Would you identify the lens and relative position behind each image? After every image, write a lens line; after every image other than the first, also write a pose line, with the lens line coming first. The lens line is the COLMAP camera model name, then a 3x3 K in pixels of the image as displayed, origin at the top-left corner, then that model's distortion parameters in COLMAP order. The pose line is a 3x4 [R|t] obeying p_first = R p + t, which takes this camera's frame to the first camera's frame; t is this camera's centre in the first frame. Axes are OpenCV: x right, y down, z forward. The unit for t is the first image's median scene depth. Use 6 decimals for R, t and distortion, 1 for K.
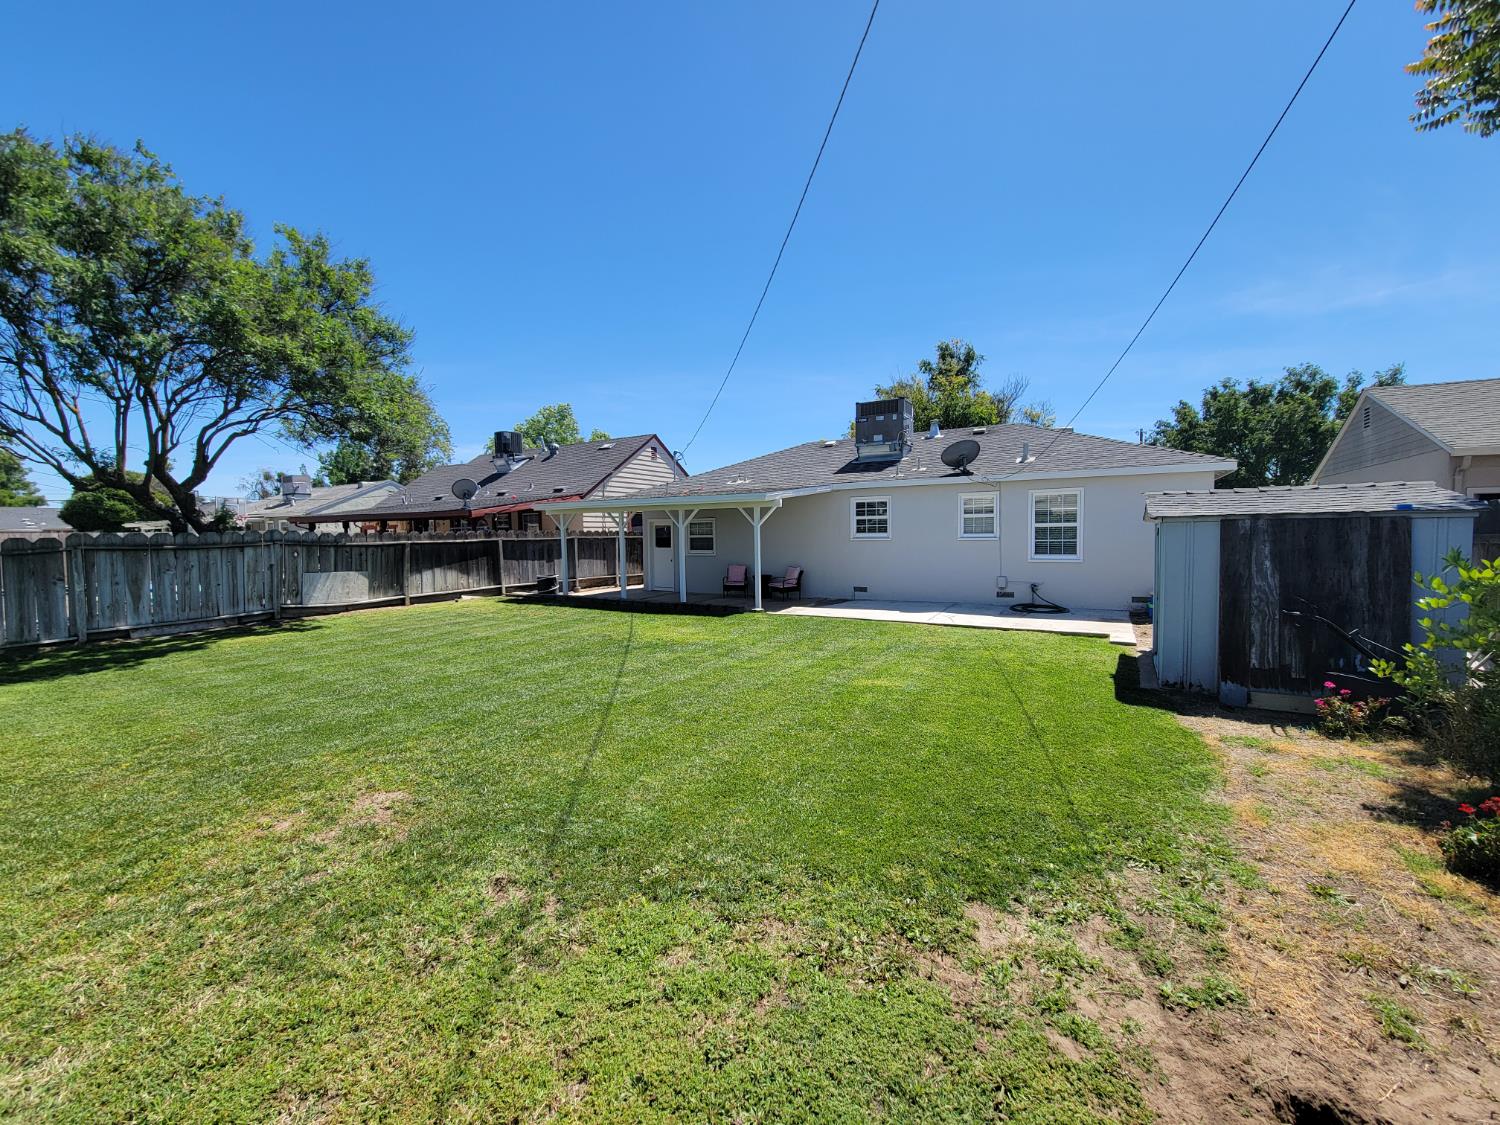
lens RADIAL K [[610.5, 0, 764.5], [0, 610.5, 568.4], [0, 0, 1]] dist [-0.001831, -0.000521]
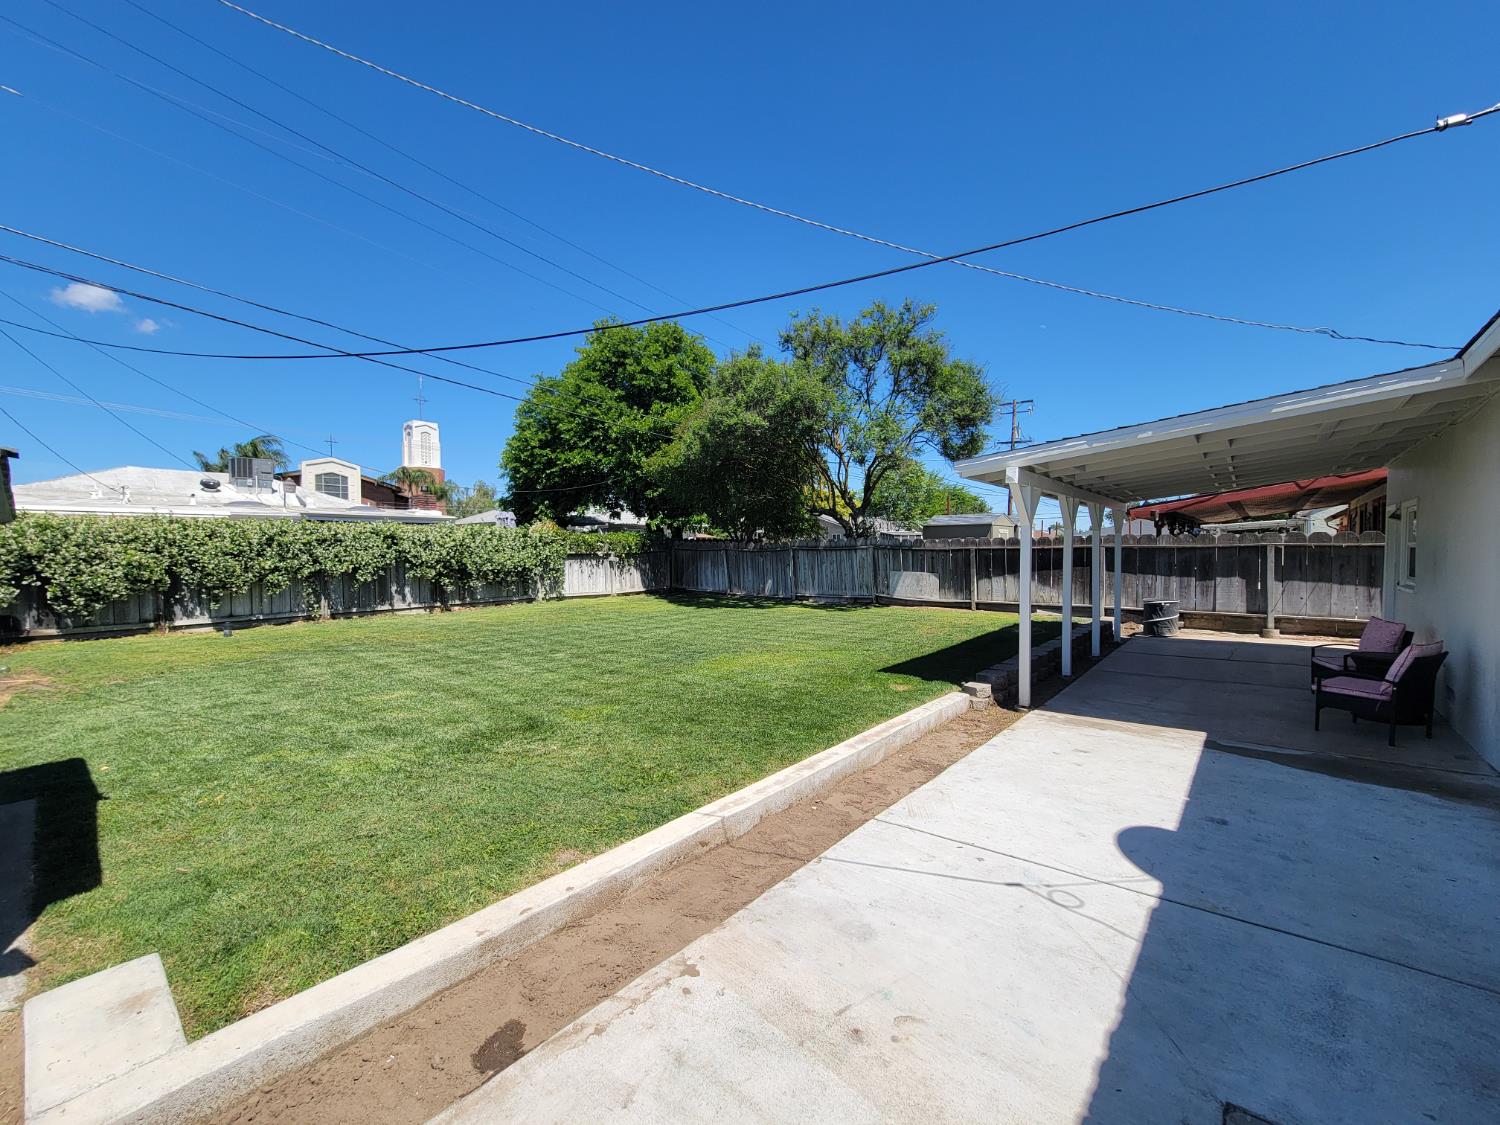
lens RADIAL K [[610.5, 0, 735.8], [0, 610.5, 564.0], [0, 0, 1]] dist [-0.001831, -0.000521]
pose [[-0.201135, 0.040661, -0.978719, 0.434913], [-0.049147, 0.997461, 0.051540, -0.043337], [0.978330, 0.058468, -0.198626, 0.731592]]
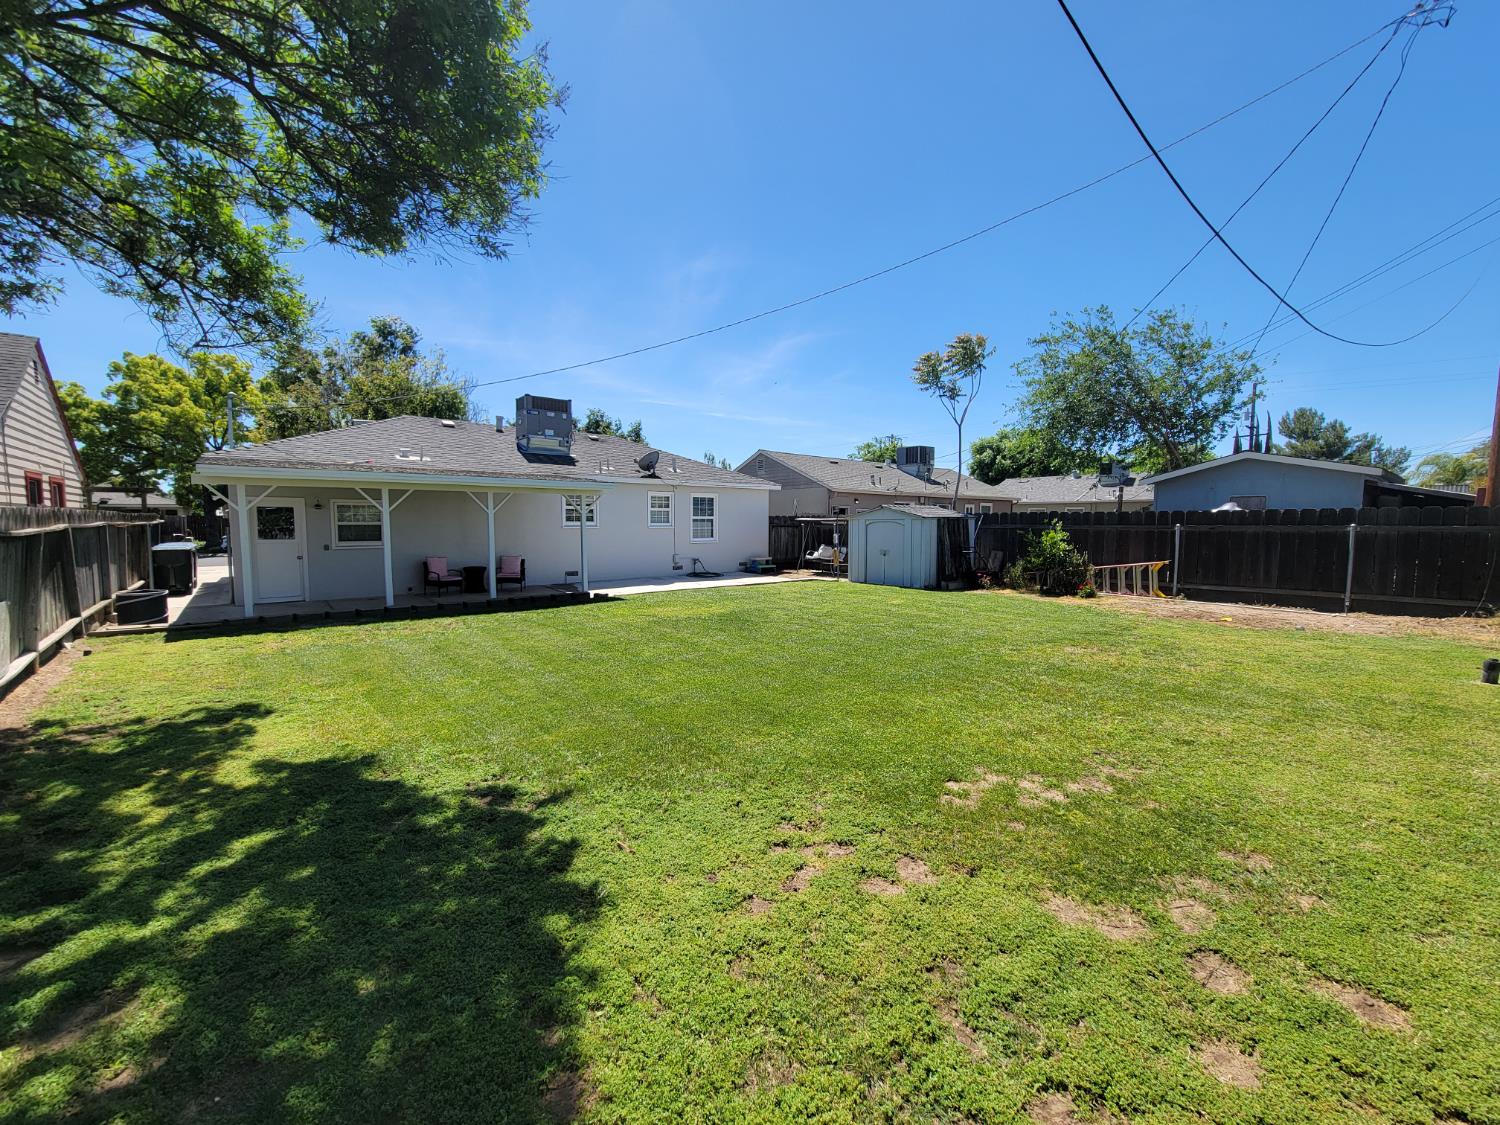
lens RADIAL K [[610.5, 0, 752.9], [0, 610.5, 561.7], [0, 0, 1]] dist [-0.001831, -0.000521]
pose [[0.351069, -0.048352, 0.935100, -0.737991], [0.047889, 0.998286, 0.033640, -0.007886], [-0.935124, 0.032971, 0.352782, 0.319049]]
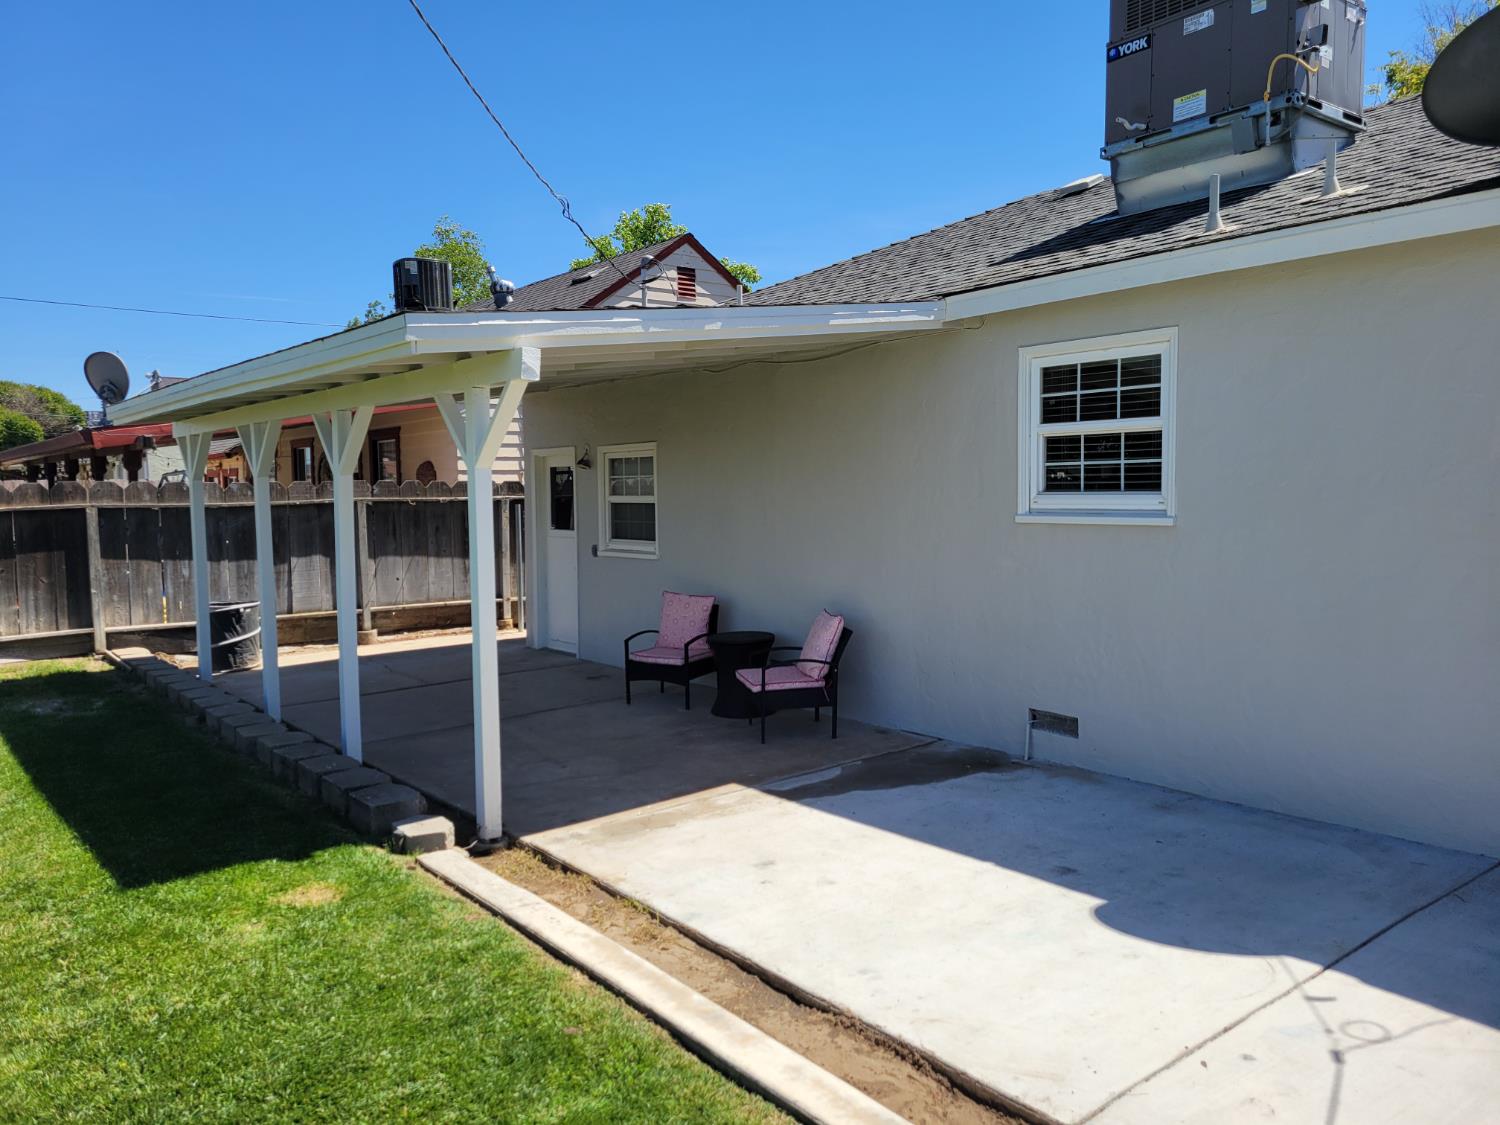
lens RADIAL K [[1116.8, 0, 743.4], [0, 1116.8, 558.8], [0, 0, 1]] dist [0.038724, 0.000227]
pose [[0.920329, 0.025974, -0.390281, 0.216194], [-0.021209, 0.999639, 0.016515, -0.036272], [0.390569, -0.006922, 0.920548, 0.538616]]
